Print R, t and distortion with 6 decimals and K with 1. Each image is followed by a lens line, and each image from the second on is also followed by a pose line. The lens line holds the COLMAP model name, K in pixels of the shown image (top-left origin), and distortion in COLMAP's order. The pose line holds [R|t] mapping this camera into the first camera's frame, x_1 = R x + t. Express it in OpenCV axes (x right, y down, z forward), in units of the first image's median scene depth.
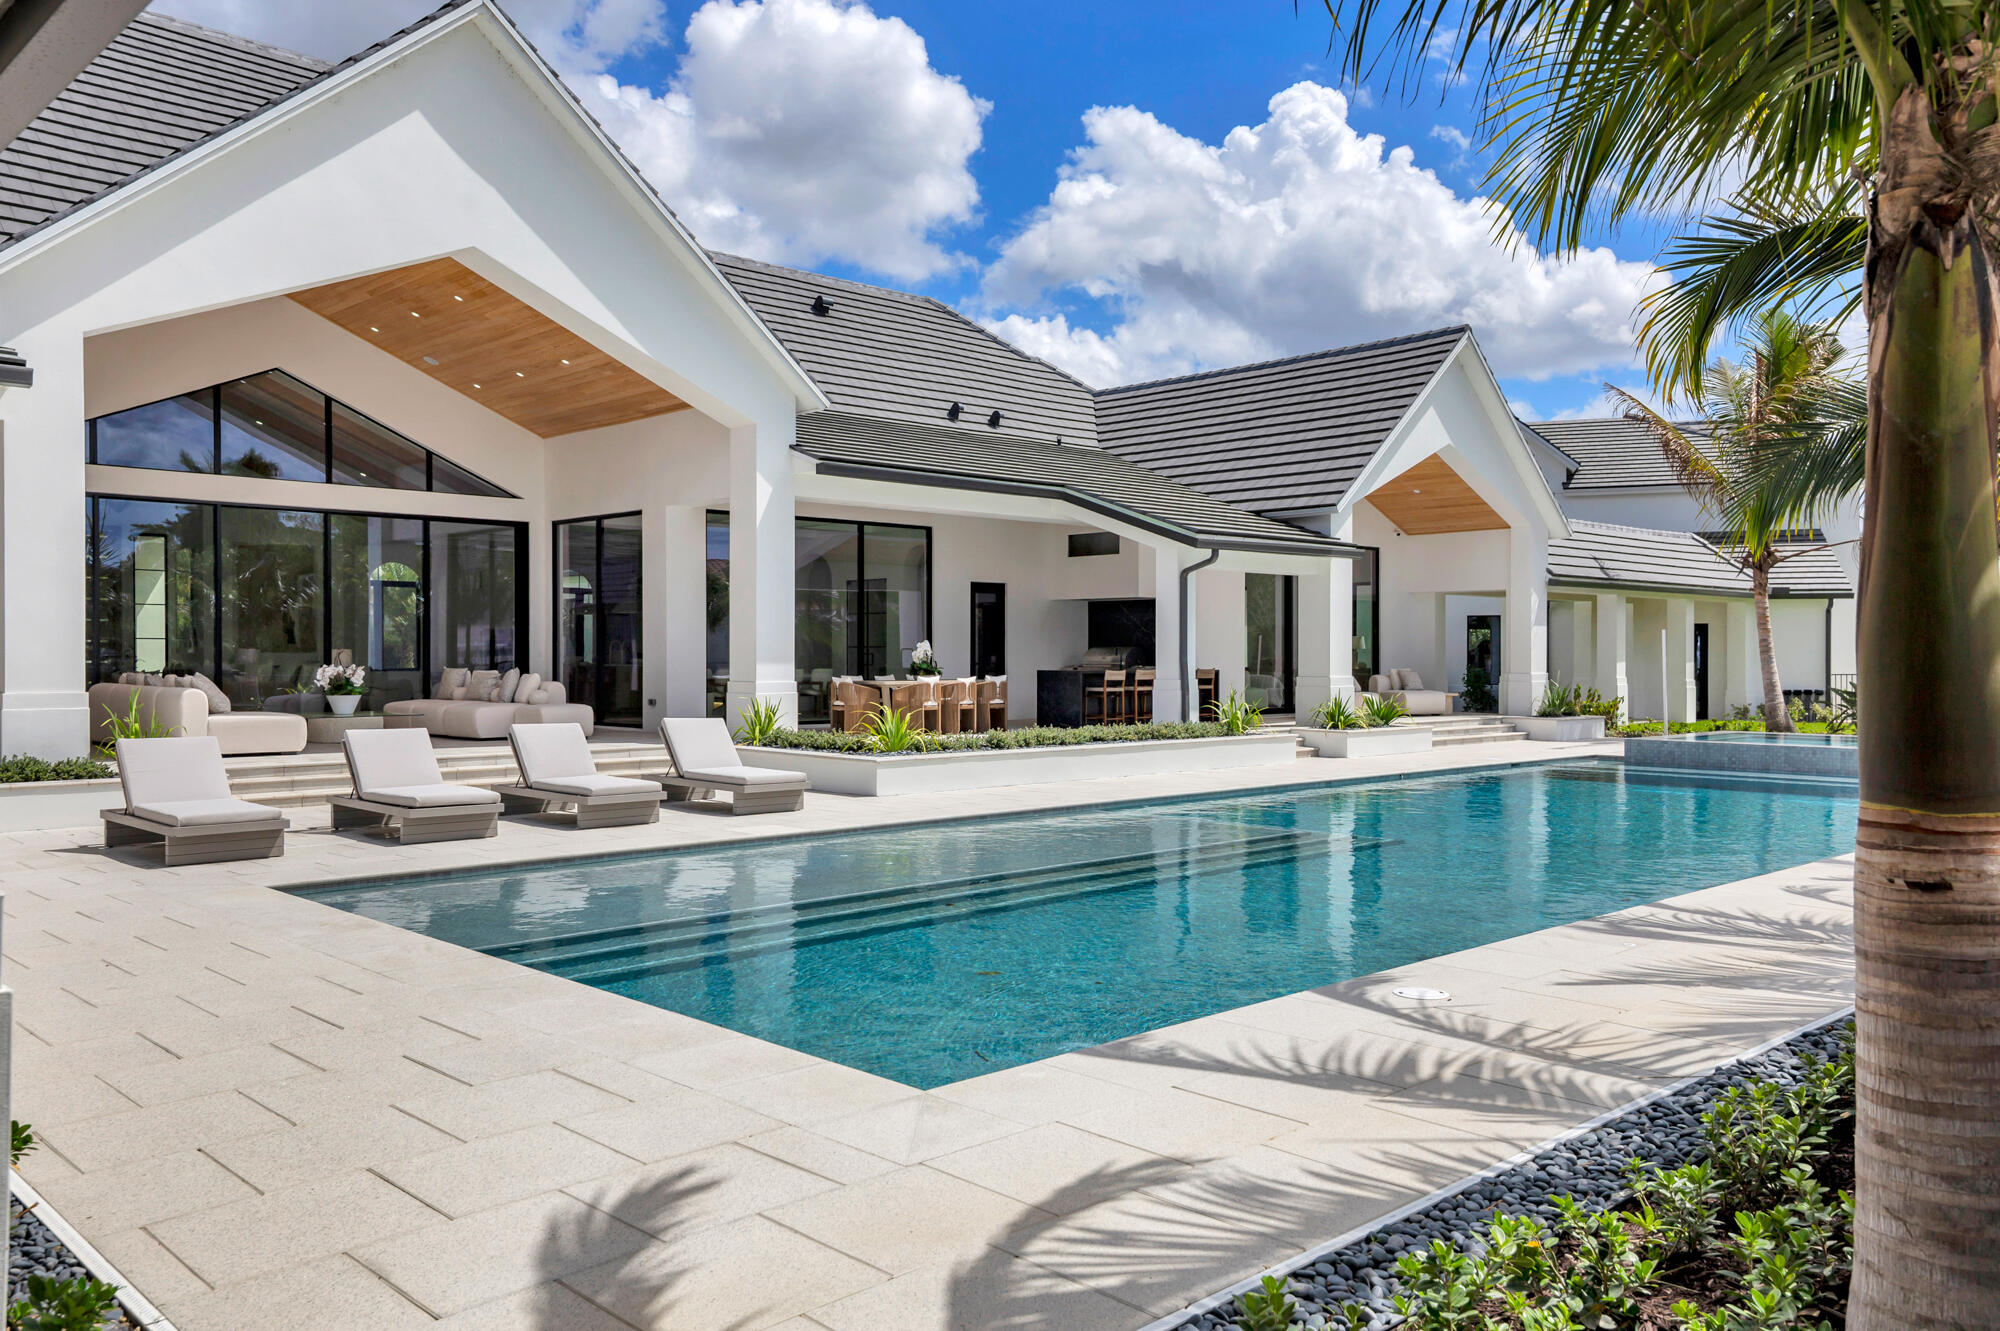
lens RADIAL K [[1537.5, 0, 1004.8], [0, 1537.5, 673.6], [0, 0, 1]] dist [0.042906, -0.000557]
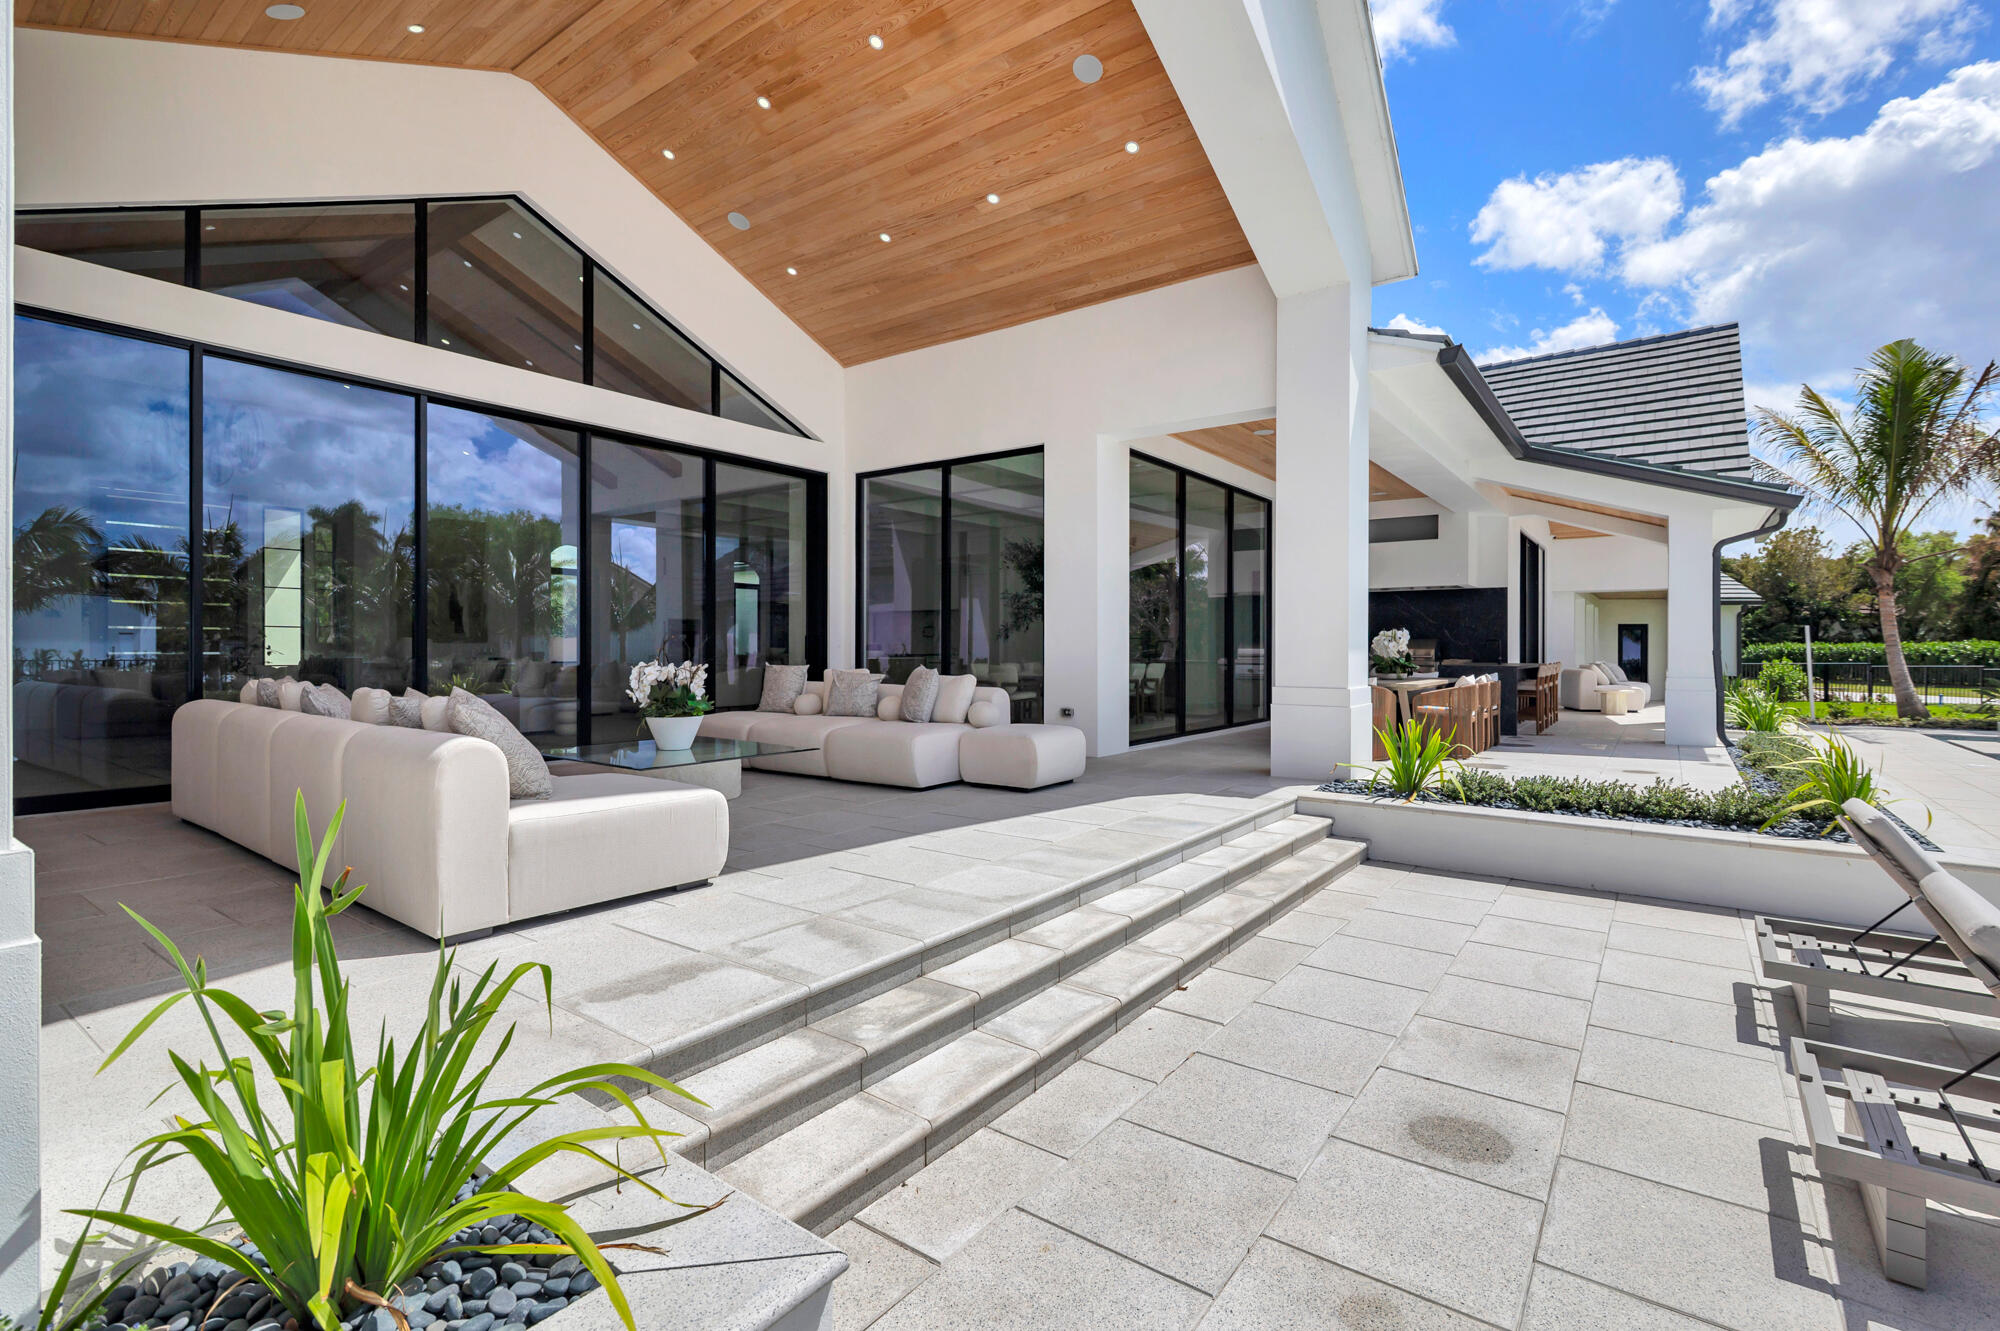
lens RADIAL K [[934.1, 0, 1001.8], [0, 934.1, 654.6], [0, 0, 1]] dist [-0.001854, -0.000007]
pose [[0.986571, 0.000224, 0.163330, -0.321060], [0.000474, 0.999991, -0.004236, -0.006275], [-0.163330, 0.004256, 0.986562, 0.567067]]
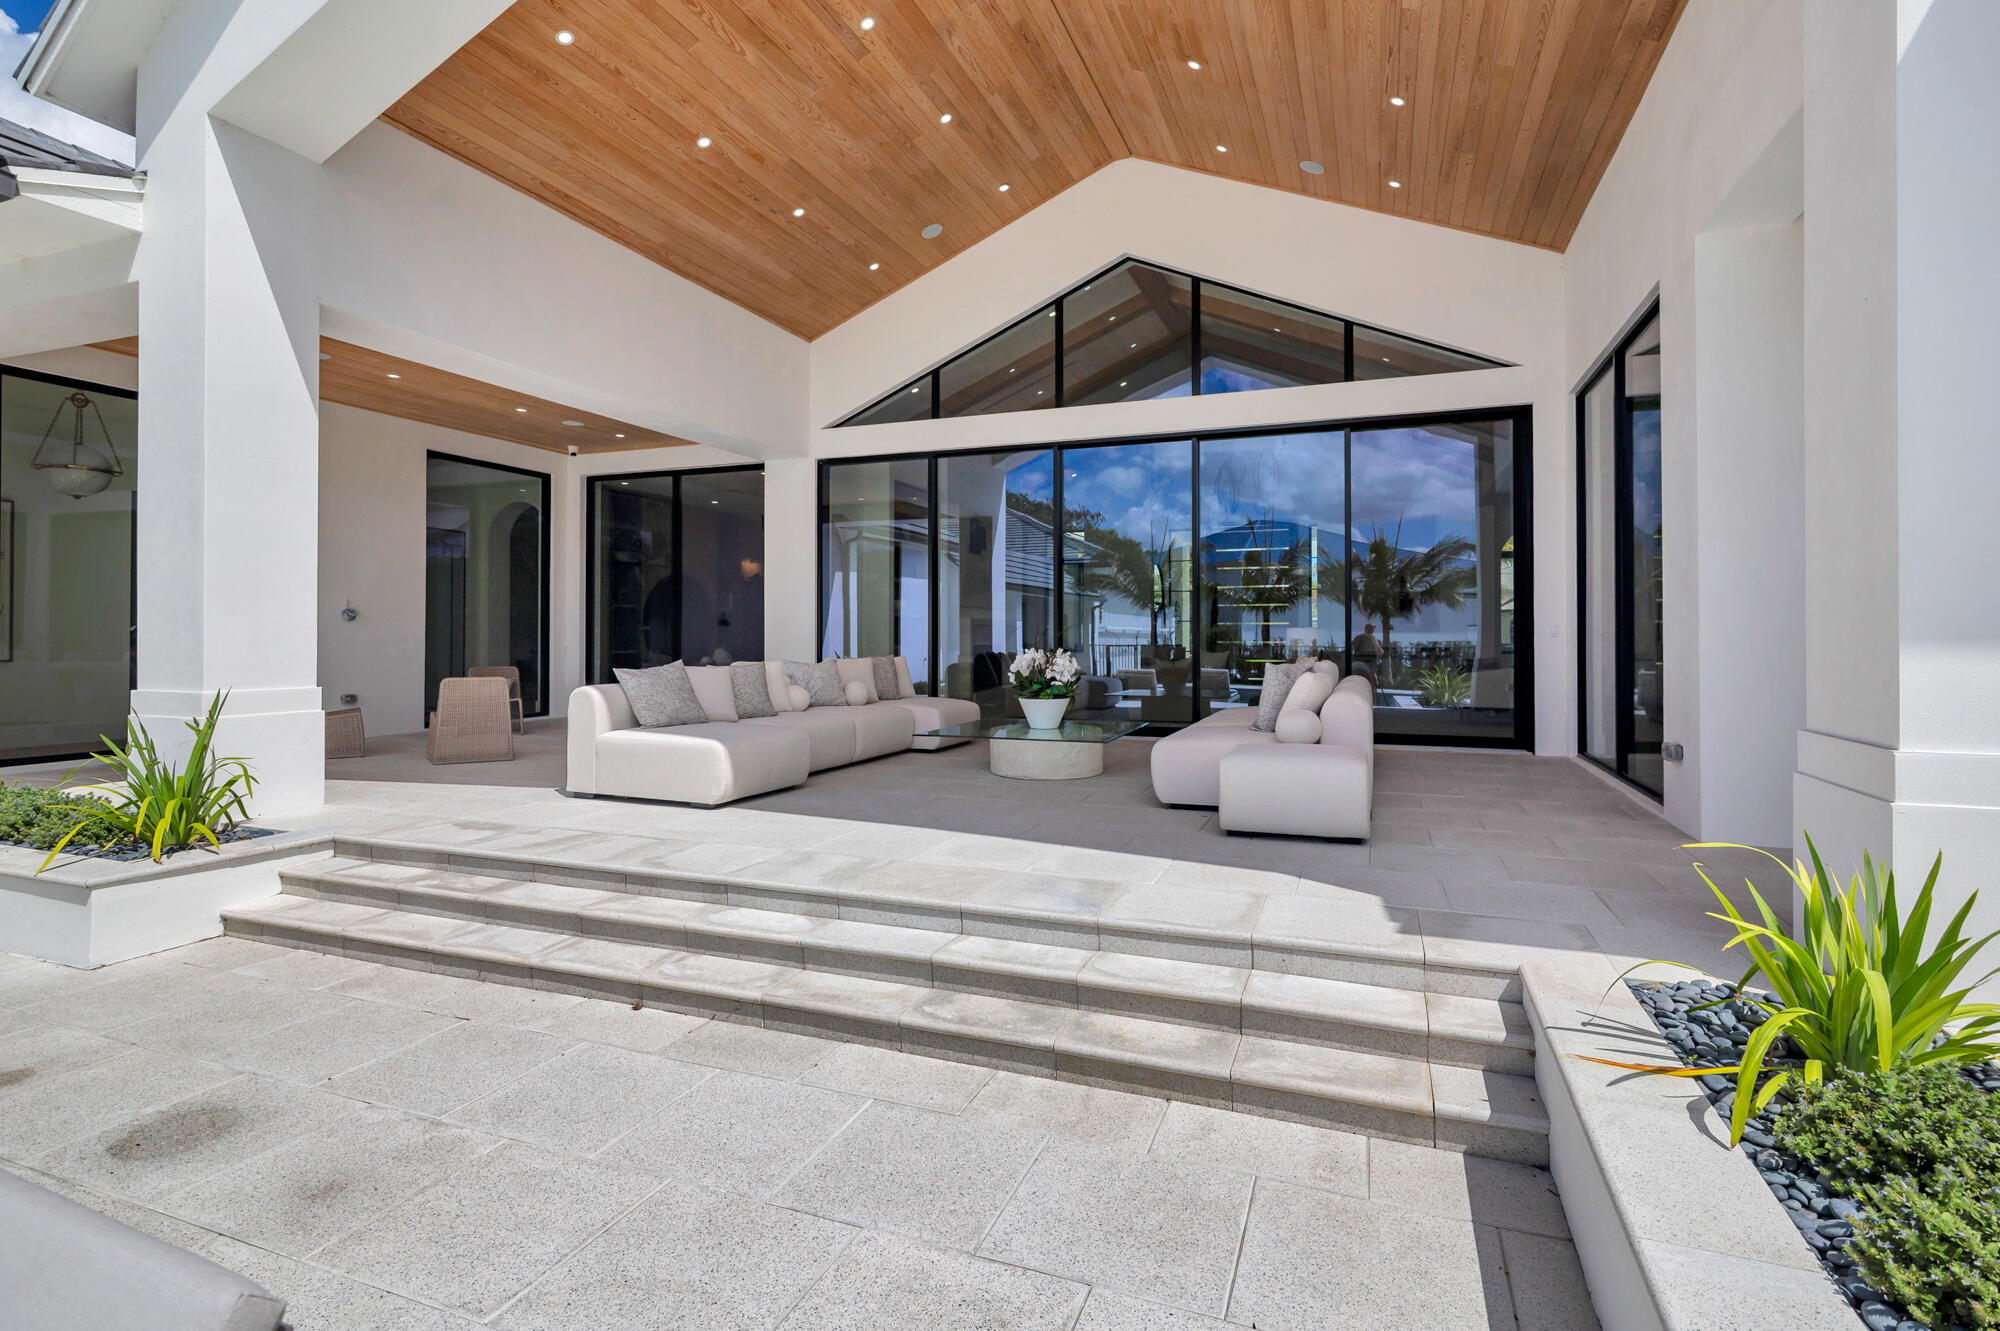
lens RADIAL K [[919.4, 0, 1007.7], [0, 919.4, 632.5], [0, 0, 1]] dist [-0.000077, -0.000118]
pose [[0.416098, -0.005200, -0.909305, -0.082190], [-0.006117, 0.999945, -0.008518, -0.008387], [0.909299, 0.009106, 0.416044, 0.729501]]
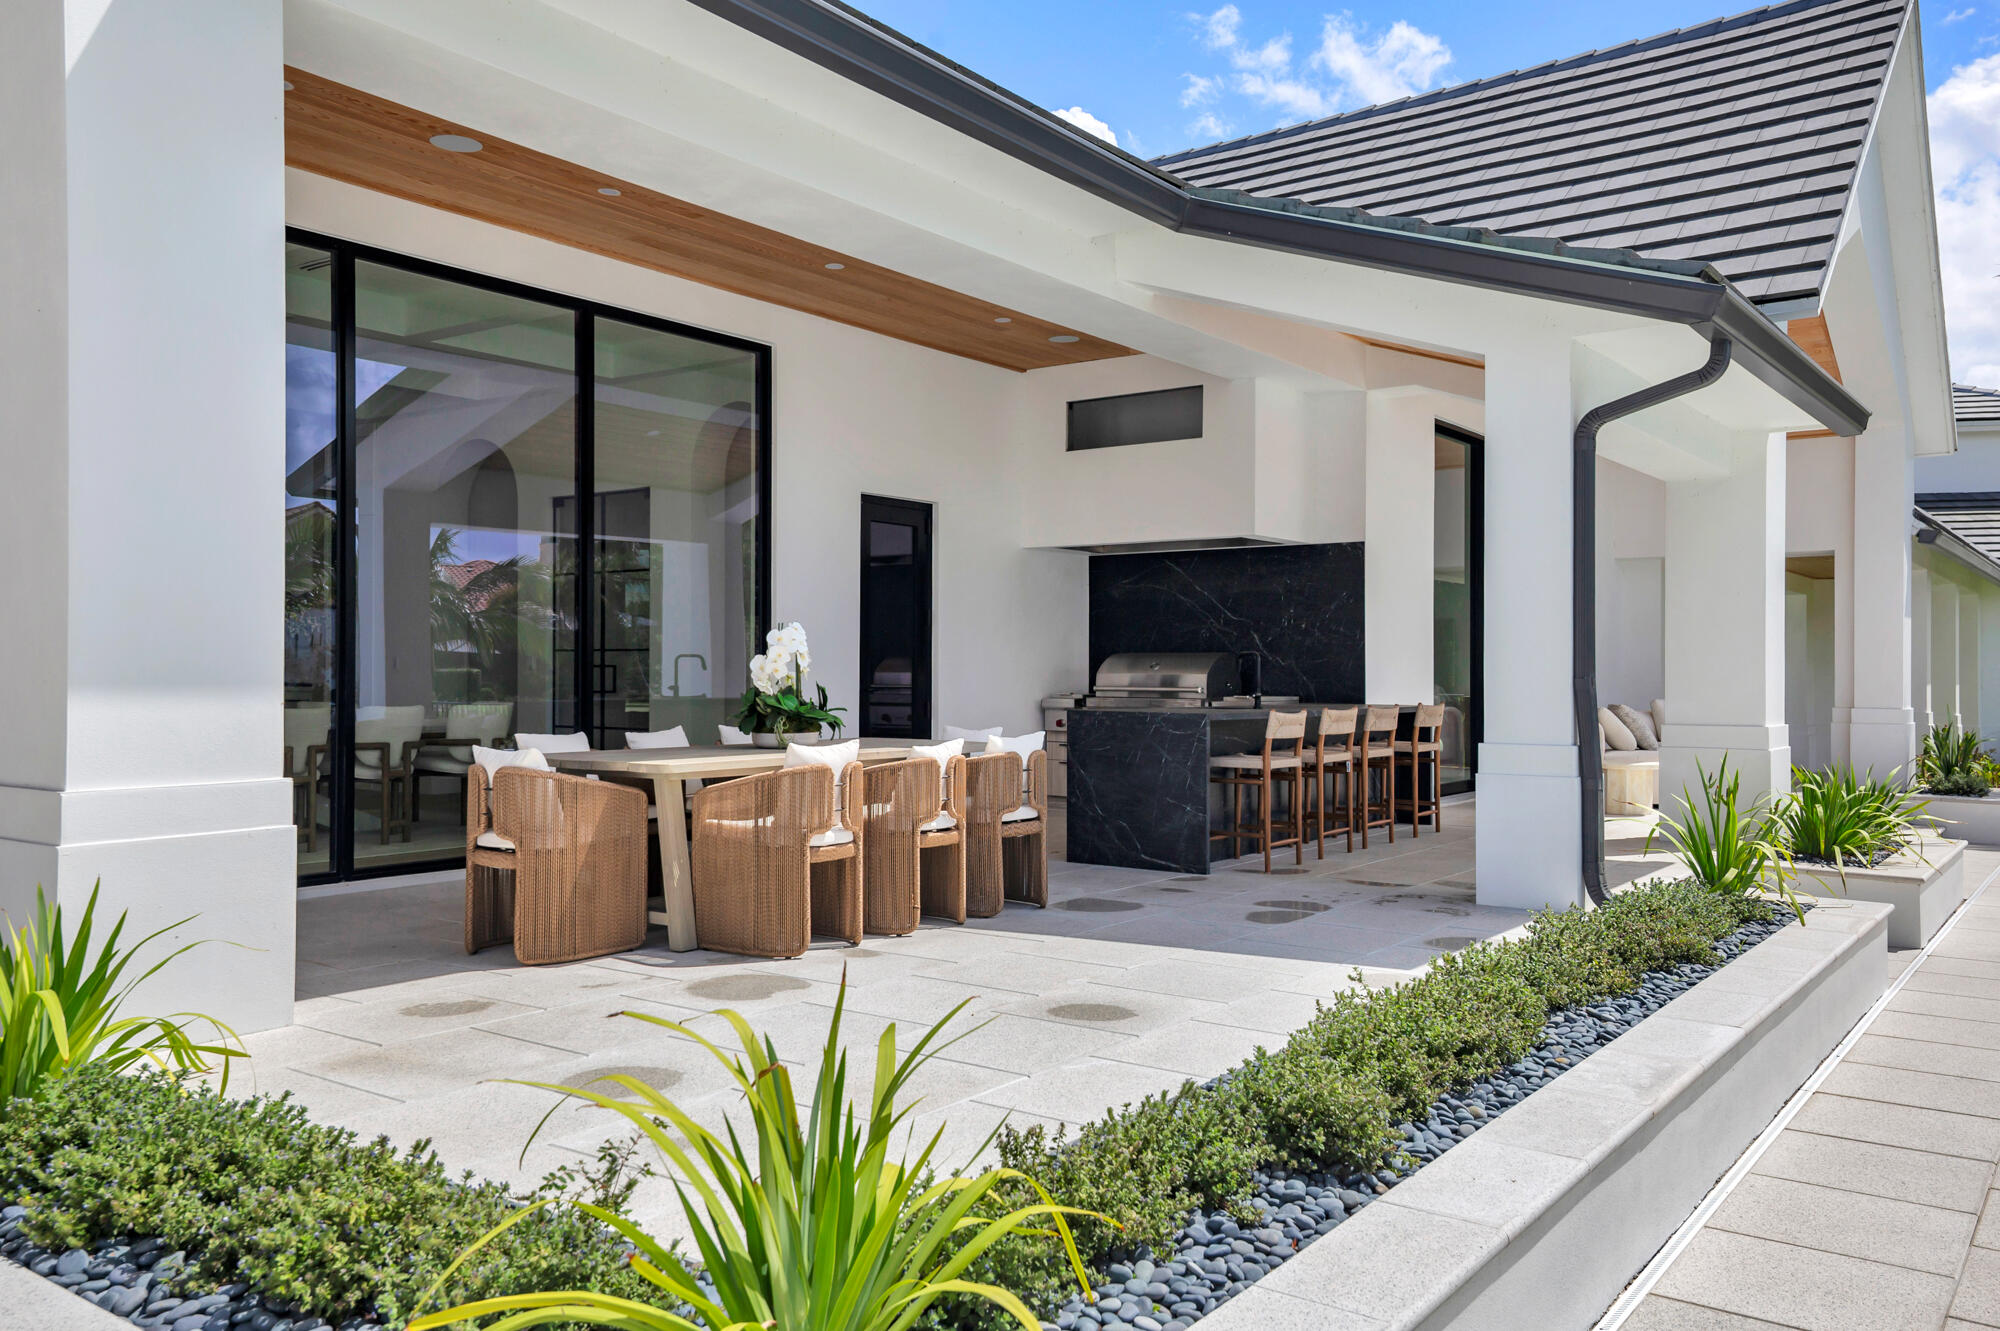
lens RADIAL K [[1537.5, 0, 1004.8], [0, 1537.5, 673.6], [0, 0, 1]] dist [0.042906, -0.000557]
pose [[0.985635, 0.000856, 0.168889, -0.061542], [0.001308, 0.999918, -0.012702, -0.007056], [-0.168886, 0.012741, 0.985553, 0.675951]]
